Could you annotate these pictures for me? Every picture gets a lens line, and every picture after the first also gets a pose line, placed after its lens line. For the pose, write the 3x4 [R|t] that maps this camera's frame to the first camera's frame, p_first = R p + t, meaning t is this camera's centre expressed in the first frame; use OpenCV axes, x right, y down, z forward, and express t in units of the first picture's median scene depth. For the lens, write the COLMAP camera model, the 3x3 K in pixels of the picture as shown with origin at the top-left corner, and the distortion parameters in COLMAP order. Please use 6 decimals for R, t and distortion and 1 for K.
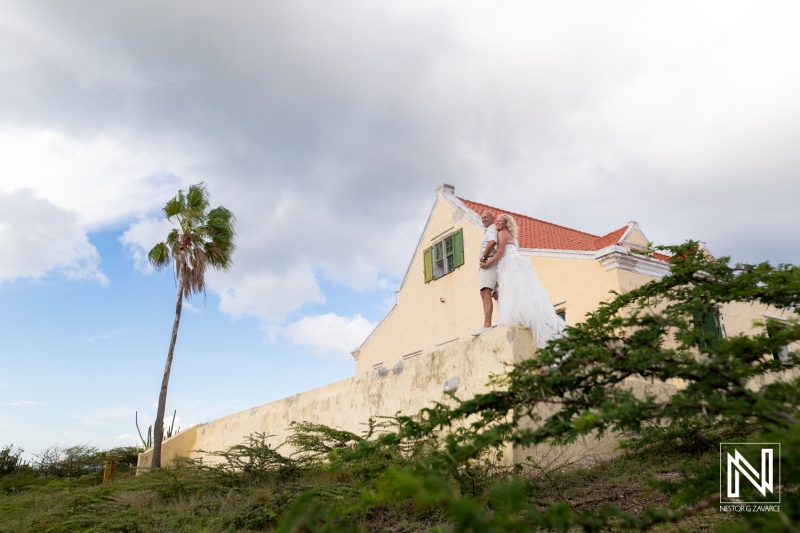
lens RADIAL K [[547.5, 0, 398.6], [0, 547.5, 282.0], [0, 0, 1]] dist [-0.039493, 0.002400]
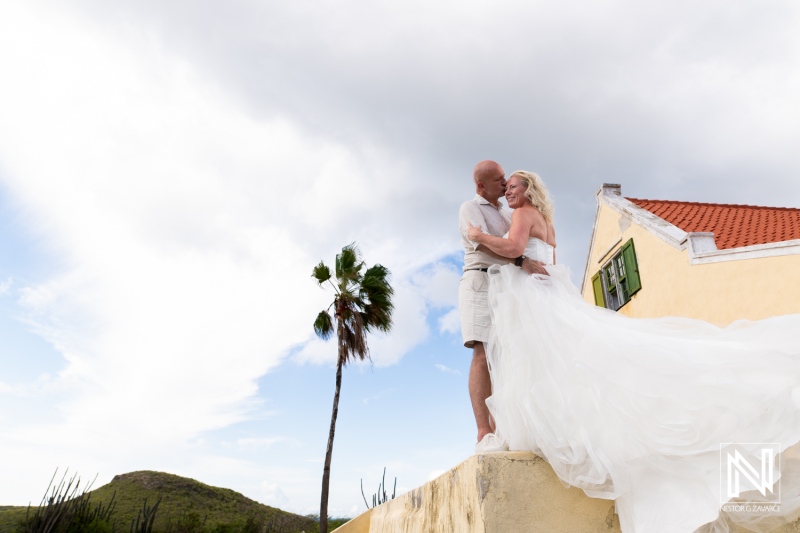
lens RADIAL K [[547.5, 0, 398.6], [0, 547.5, 282.0], [0, 0, 1]] dist [-0.039493, 0.002400]
pose [[0.901154, -0.149679, -0.406838, 0.097582], [0.112859, 0.987143, -0.113193, 0.001363], [0.418550, 0.056089, 0.906460, 0.201172]]
